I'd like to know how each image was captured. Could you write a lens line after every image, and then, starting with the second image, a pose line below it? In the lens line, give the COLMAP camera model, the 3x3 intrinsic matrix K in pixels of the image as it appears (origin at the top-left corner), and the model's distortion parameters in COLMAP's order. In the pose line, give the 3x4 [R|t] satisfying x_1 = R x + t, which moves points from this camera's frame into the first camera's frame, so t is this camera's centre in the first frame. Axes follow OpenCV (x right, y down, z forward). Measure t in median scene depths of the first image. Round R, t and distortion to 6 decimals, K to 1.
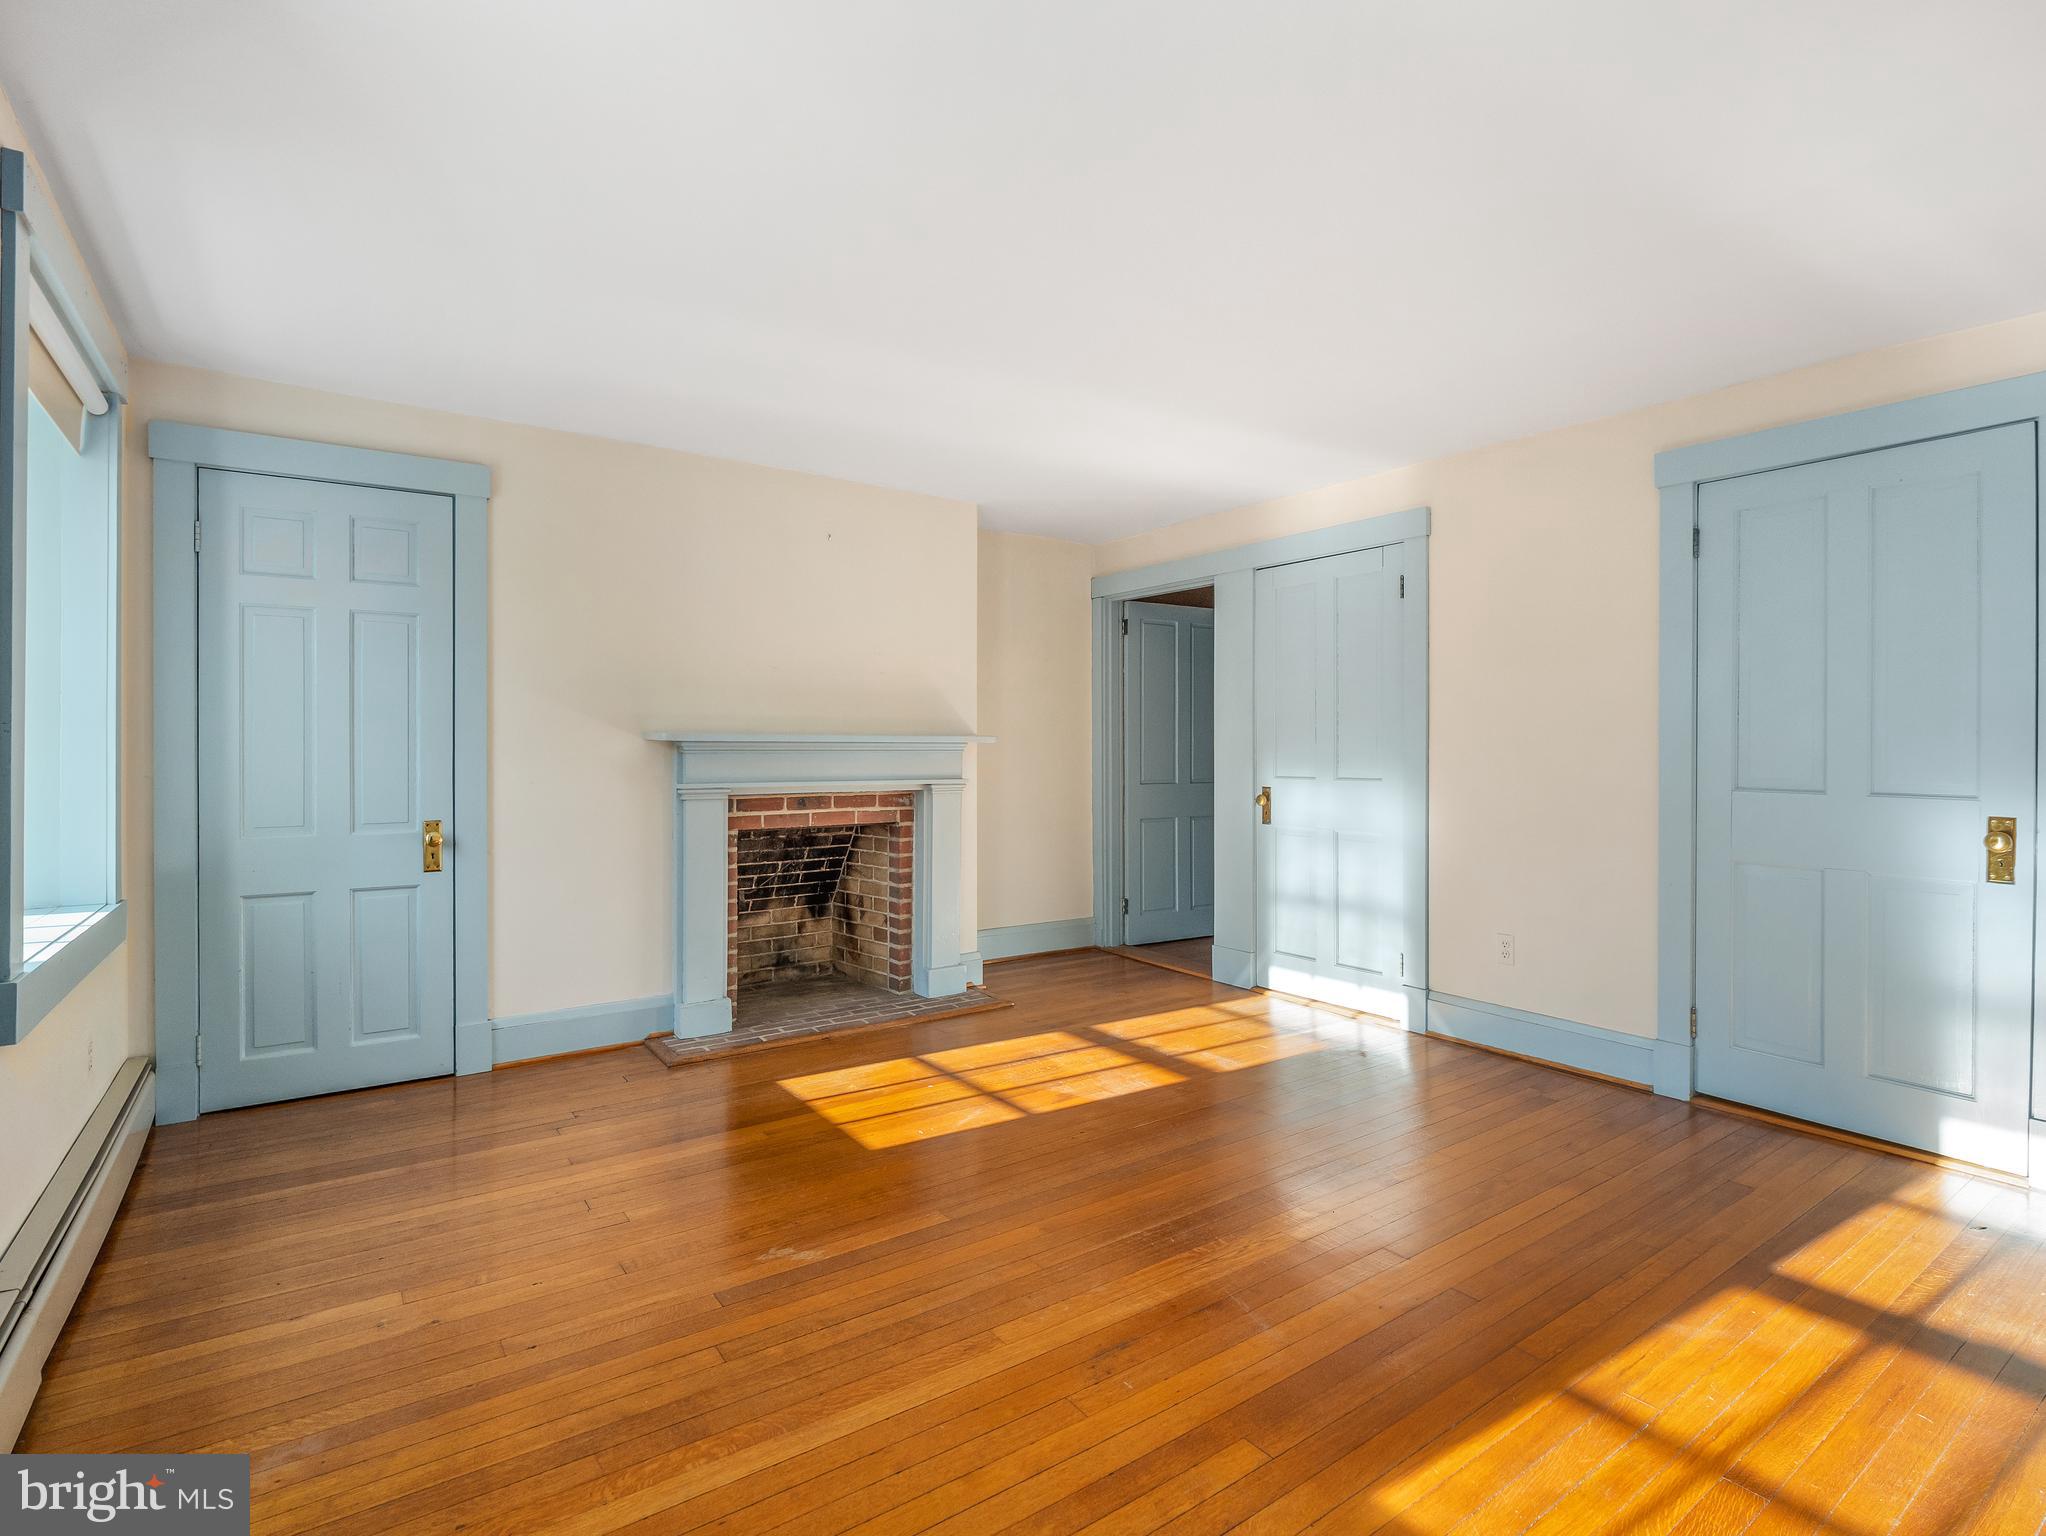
lens RADIAL K [[999.2, 0, 1020.7], [0, 999.2, 764.1], [0, 0, 1]] dist [0.004284, -0.000498]
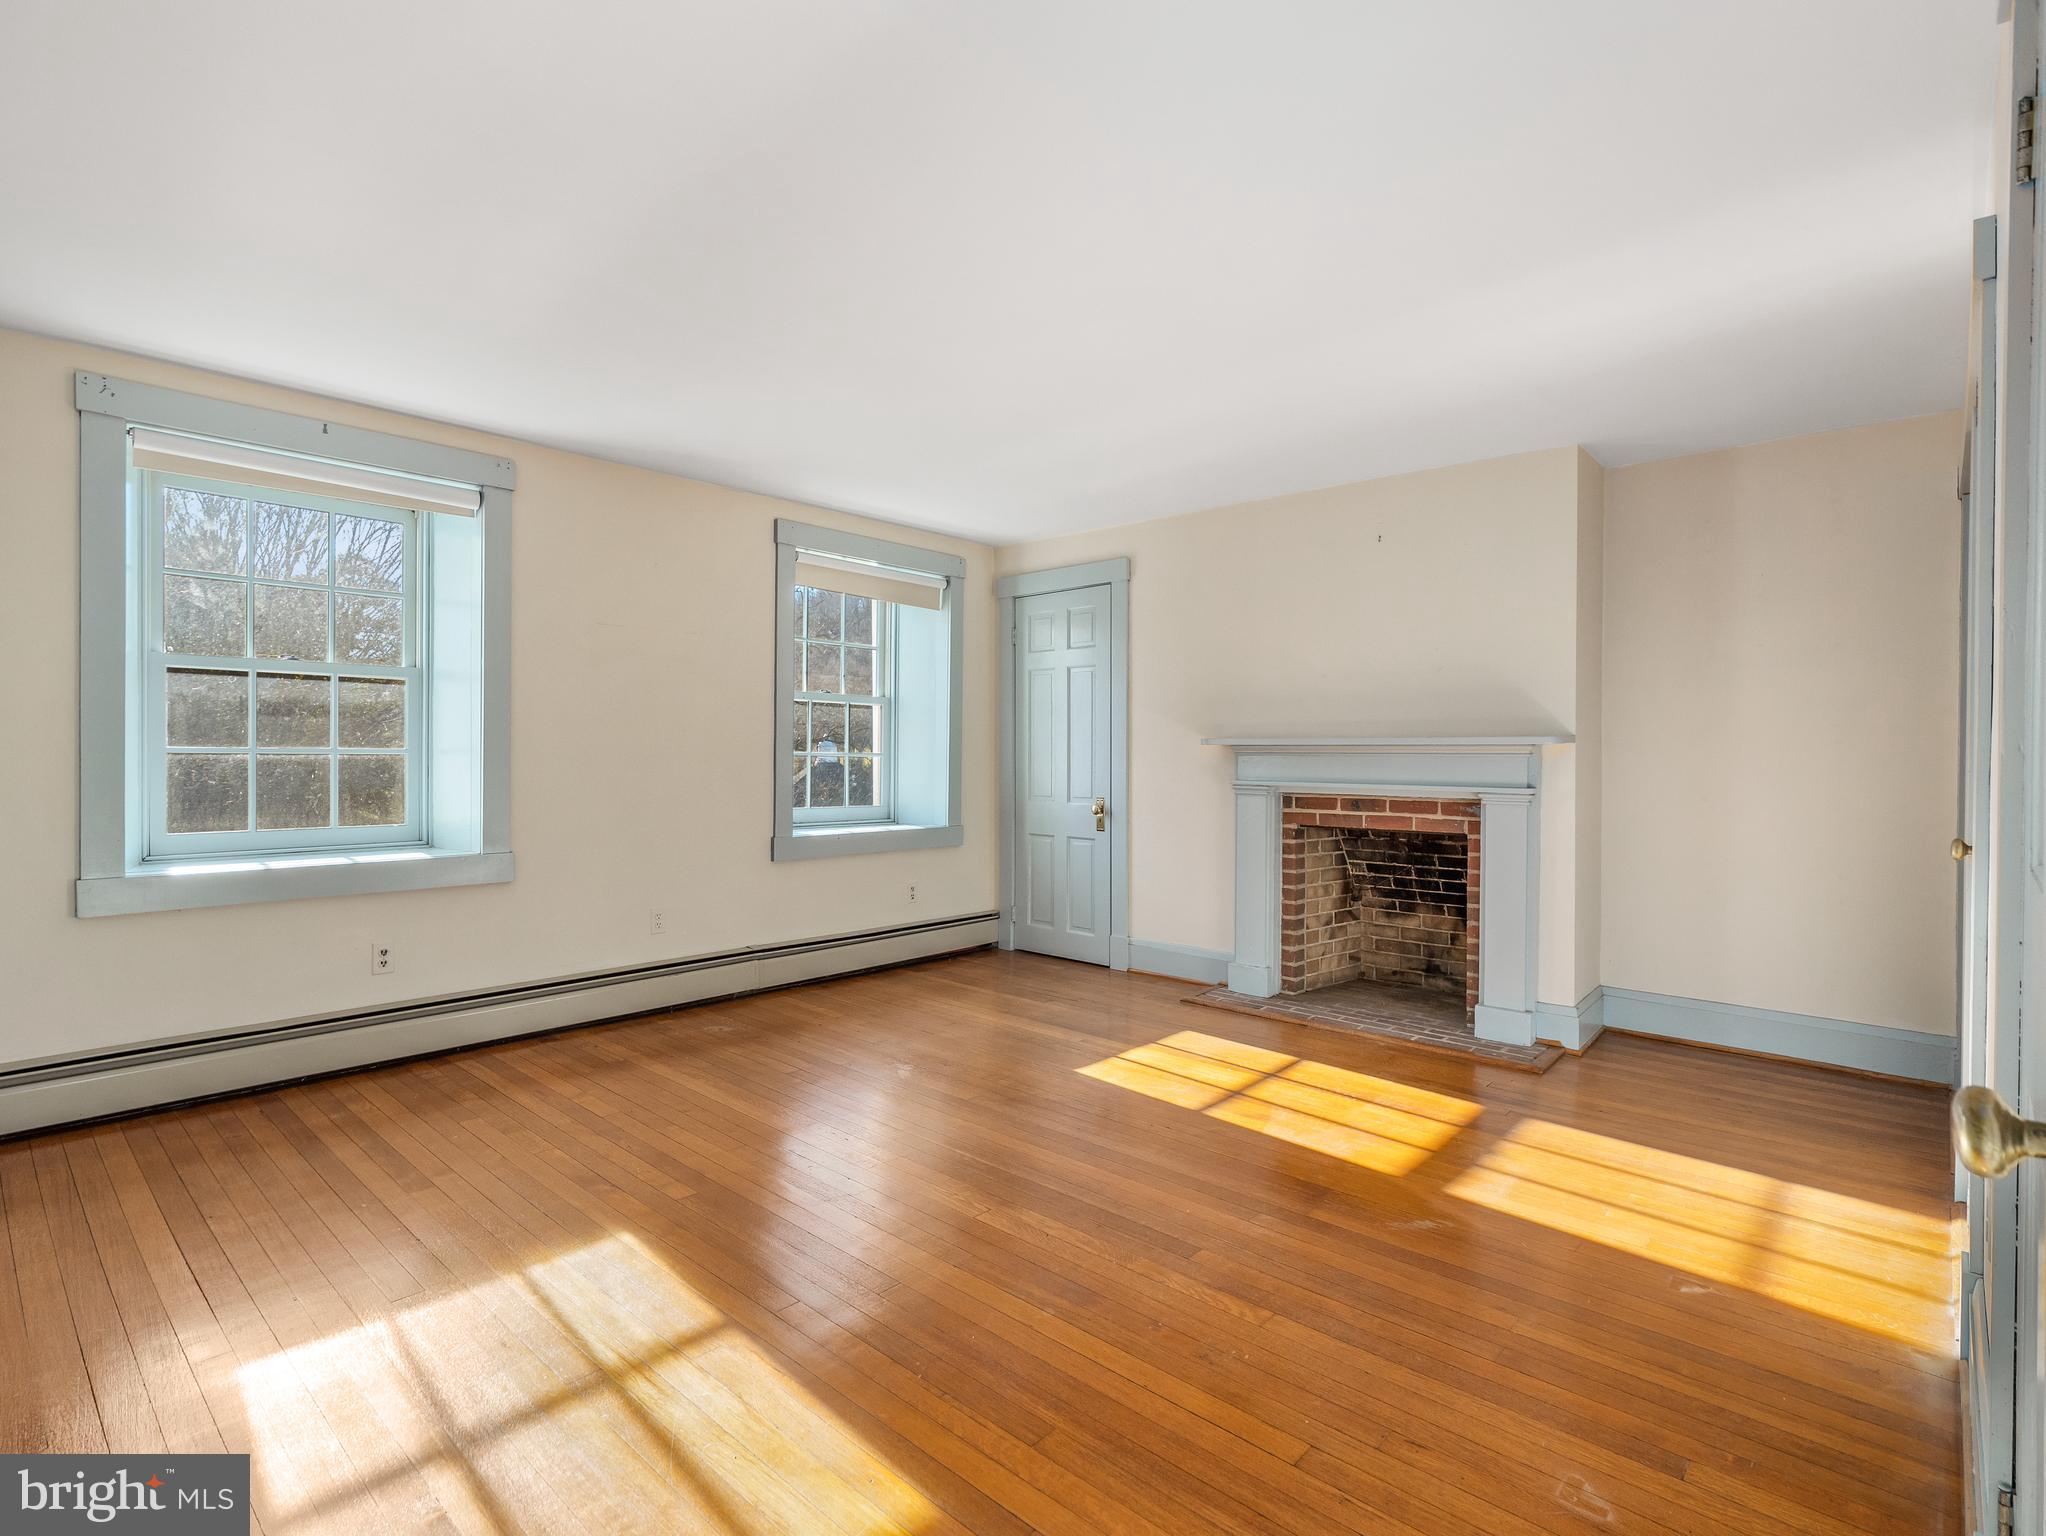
lens RADIAL K [[999.2, 0, 1020.5], [0, 999.2, 757.9], [0, 0, 1]] dist [0.004284, -0.000498]
pose [[0.221592, 0.009209, -0.975096, 0.706022], [-0.019373, 0.999800, 0.005040, -0.007825], [0.974947, 0.017774, 0.221726, 0.433295]]
